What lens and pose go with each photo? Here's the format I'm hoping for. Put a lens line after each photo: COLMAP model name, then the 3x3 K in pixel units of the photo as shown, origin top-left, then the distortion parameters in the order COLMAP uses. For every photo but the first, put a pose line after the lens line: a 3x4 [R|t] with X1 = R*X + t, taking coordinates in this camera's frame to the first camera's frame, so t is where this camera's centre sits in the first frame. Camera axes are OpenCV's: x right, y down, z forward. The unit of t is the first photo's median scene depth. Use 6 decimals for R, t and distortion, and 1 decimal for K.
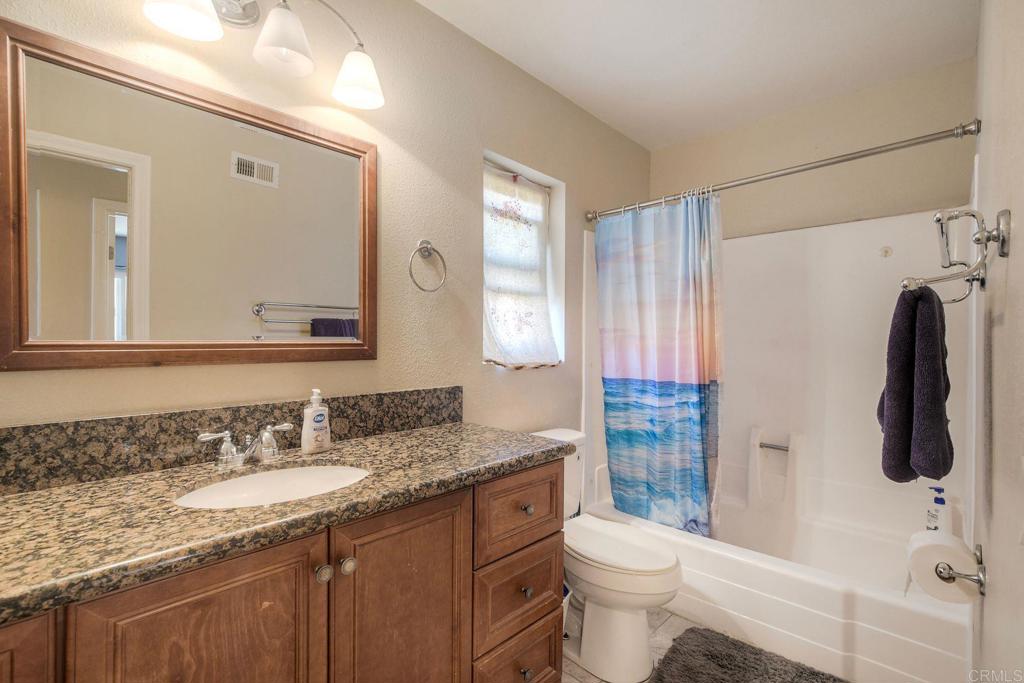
lens RADIAL K [[460.3, 0, 512.0], [0, 460.3, 341.5], [0, 0, 1]] dist [0.001997, -0.000240]
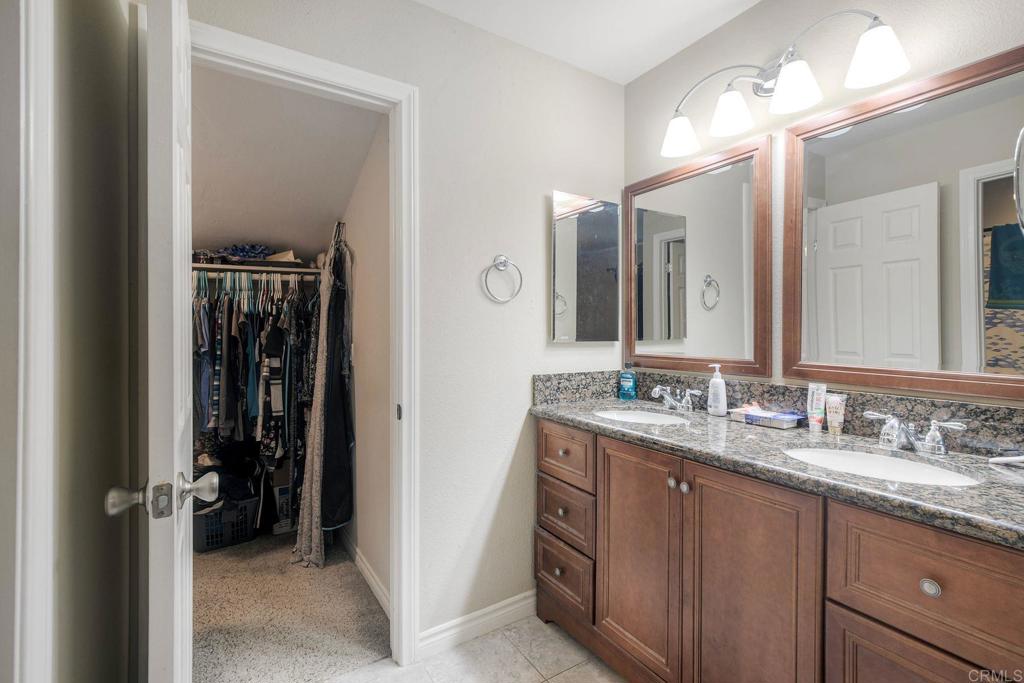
lens RADIAL K [[447.0, 0, 513.8], [0, 447.0, 335.7], [0, 0, 1]] dist [0.000437, -0.000006]
pose [[-0.236922, 0.034528, -0.970915, 0.679864], [0.015748, 0.999373, 0.031697, -0.039776], [0.971401, -0.007780, -0.237317, 0.456628]]
